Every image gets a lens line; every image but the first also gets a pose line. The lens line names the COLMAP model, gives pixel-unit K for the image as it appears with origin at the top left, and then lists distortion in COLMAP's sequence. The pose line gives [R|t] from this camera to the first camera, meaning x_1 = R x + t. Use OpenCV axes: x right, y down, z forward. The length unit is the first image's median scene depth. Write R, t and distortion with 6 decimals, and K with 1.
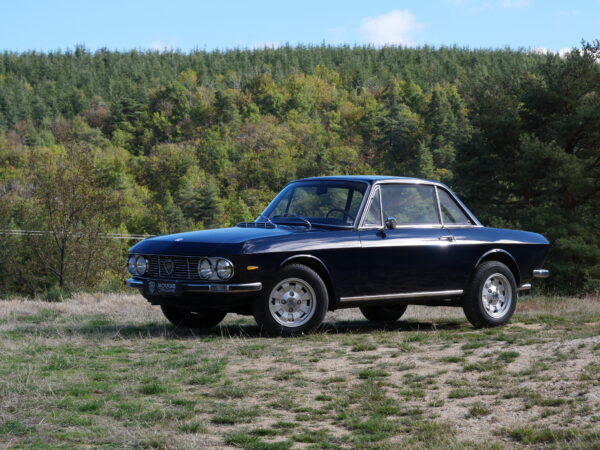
lens RADIAL K [[1746.0, 0, 299.1], [0, 1746.0, 223.7], [0, 0, 1]] dist [0.087151, 0.000000]
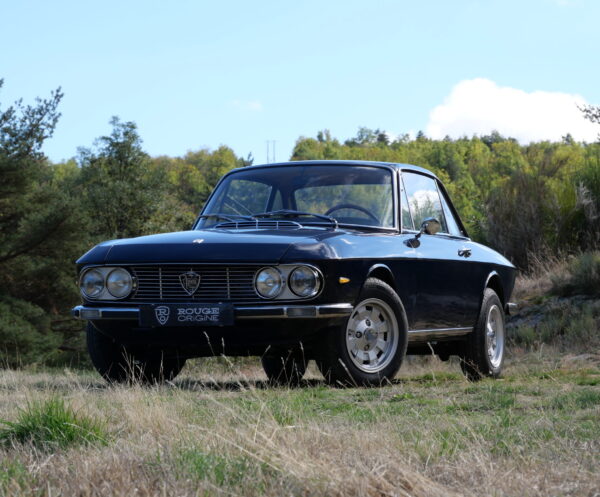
lens RADIAL K [[2043.0, 0, 282.1], [0, 2043.0, 249.2], [0, 0, 1]] dist [0.241905, 0.000000]
pose [[0.893334, 0.008421, 0.449315, -0.357310], [0.011210, 0.999096, -0.041012, 0.040964], [-0.449254, 0.041674, 0.892432, 0.301619]]
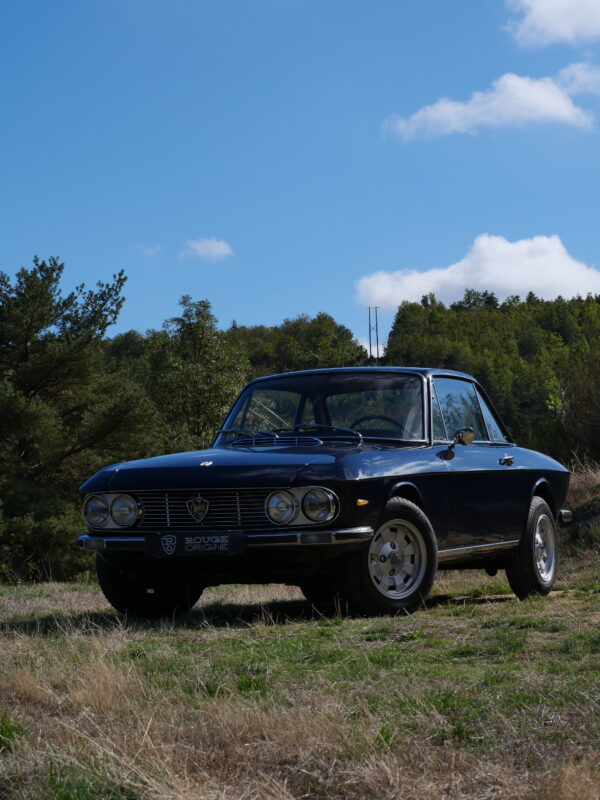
lens RADIAL K [[2167.7, 0, 293.3], [0, 2167.7, 404.4], [0, 0, 1]] dist [0.089950, 0.000000]
pose [[0.911660, -0.012879, 0.410743, -0.327406], [0.036973, 0.998026, -0.050770, 0.026266], [-0.409279, 0.061471, 0.910336, 0.295039]]
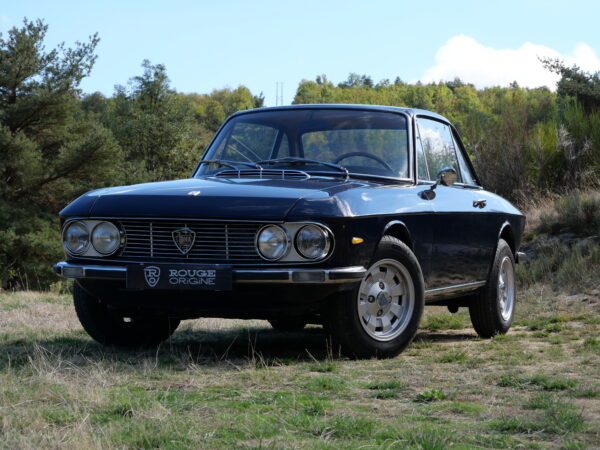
lens RADIAL K [[1625.8, 0, 301.8], [0, 1625.8, 218.5], [0, 0, 1]] dist [0.089950, 0.000000]
pose [[0.888850, 0.009376, 0.458101, -0.265802], [-0.005020, 0.999930, -0.010727, 0.021848], [-0.458170, 0.007235, 0.888835, 0.484443]]
